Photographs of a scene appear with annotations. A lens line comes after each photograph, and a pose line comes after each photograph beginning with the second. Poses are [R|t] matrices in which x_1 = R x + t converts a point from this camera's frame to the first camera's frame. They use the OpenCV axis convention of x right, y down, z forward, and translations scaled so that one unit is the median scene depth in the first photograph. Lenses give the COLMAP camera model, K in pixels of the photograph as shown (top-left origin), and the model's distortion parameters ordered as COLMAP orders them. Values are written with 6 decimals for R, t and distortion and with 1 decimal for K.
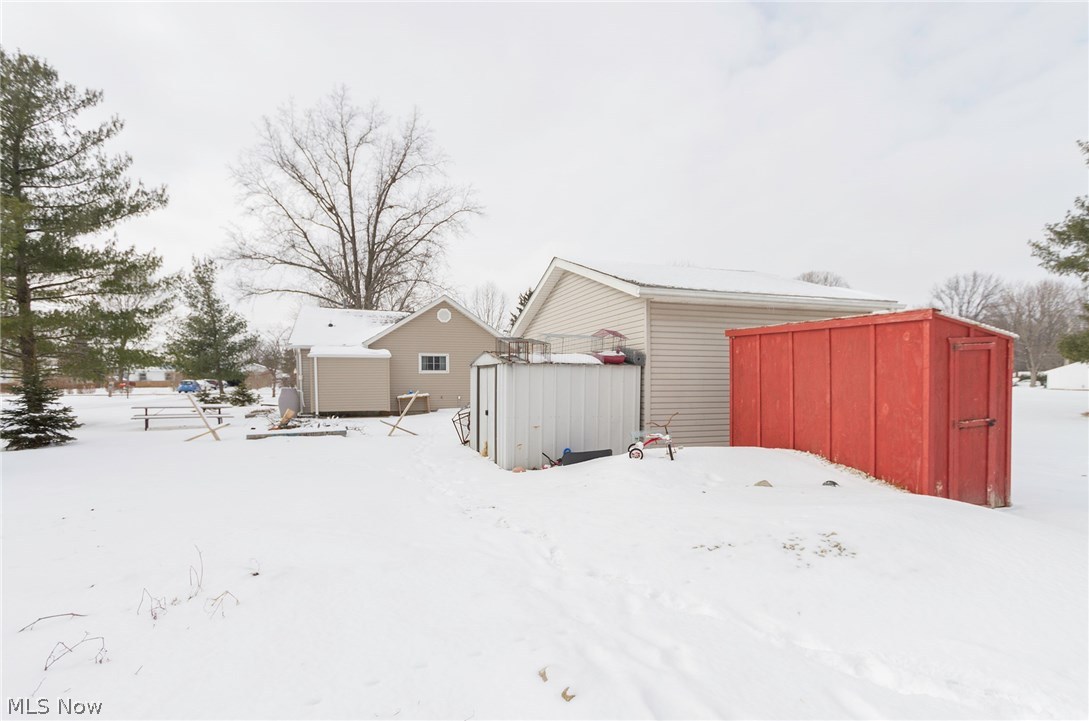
lens RADIAL K [[533.7, 0, 548.6], [0, 533.7, 378.5], [0, 0, 1]] dist [0.002093, 0.000203]
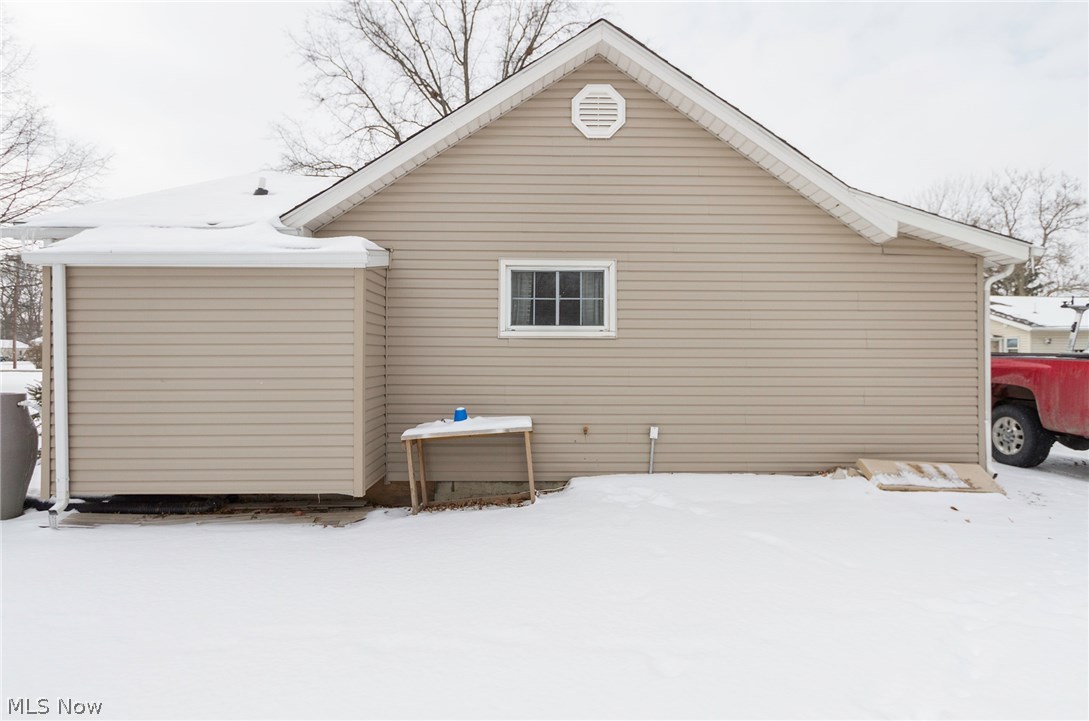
lens RADIAL K [[608.1, 0, 544.5], [0, 608.1, 360.5], [0, 0, 1]] dist [0.001753, 0.000254]
pose [[0.958101, 0.012864, -0.286142, -0.134488], [-0.009633, 0.999873, 0.012698, -0.001832], [0.286269, -0.009410, 0.958103, 0.707376]]
